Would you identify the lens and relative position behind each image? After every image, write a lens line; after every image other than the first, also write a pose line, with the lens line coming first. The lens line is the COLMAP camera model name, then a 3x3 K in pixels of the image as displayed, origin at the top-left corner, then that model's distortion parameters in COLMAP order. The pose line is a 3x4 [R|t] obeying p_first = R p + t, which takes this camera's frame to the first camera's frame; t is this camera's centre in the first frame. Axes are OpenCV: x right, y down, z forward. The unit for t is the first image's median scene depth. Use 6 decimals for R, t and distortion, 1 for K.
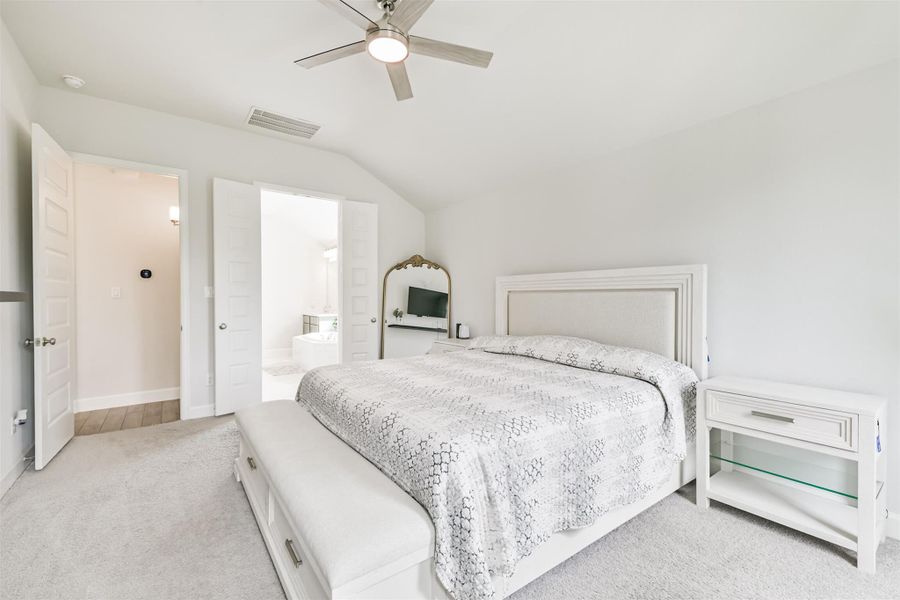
lens RADIAL K [[387.2, 0, 452.2], [0, 387.2, 298.4], [0, 0, 1]] dist [0.019586, -0.005878]
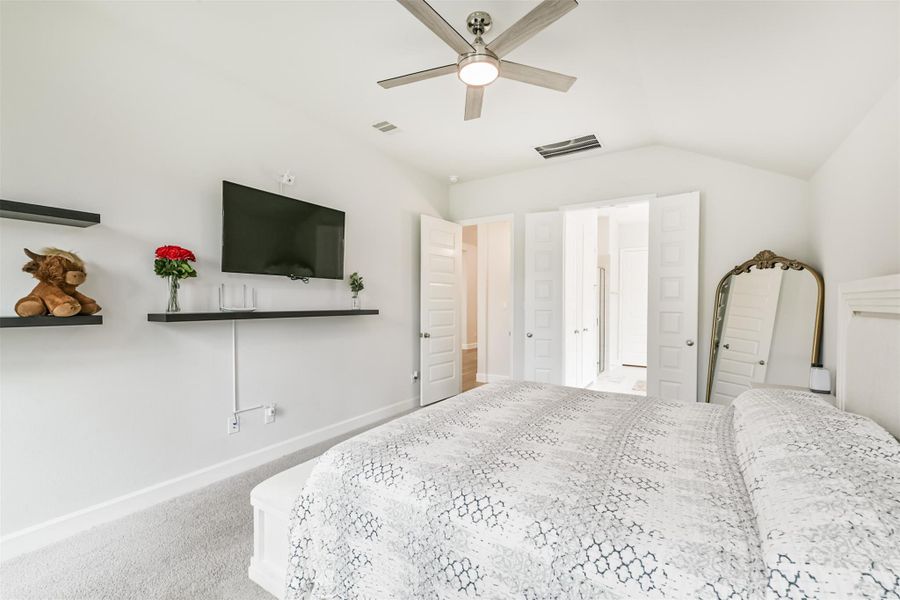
lens RADIAL K [[387.2, 0, 452.8], [0, 387.2, 305.8], [0, 0, 1]] dist [0.019586, -0.005878]
pose [[0.344850, 0.011662, -0.938585, 0.601611], [-0.005191, 0.999931, 0.010517, -0.039715], [0.938643, 0.001245, 0.344887, 0.469454]]
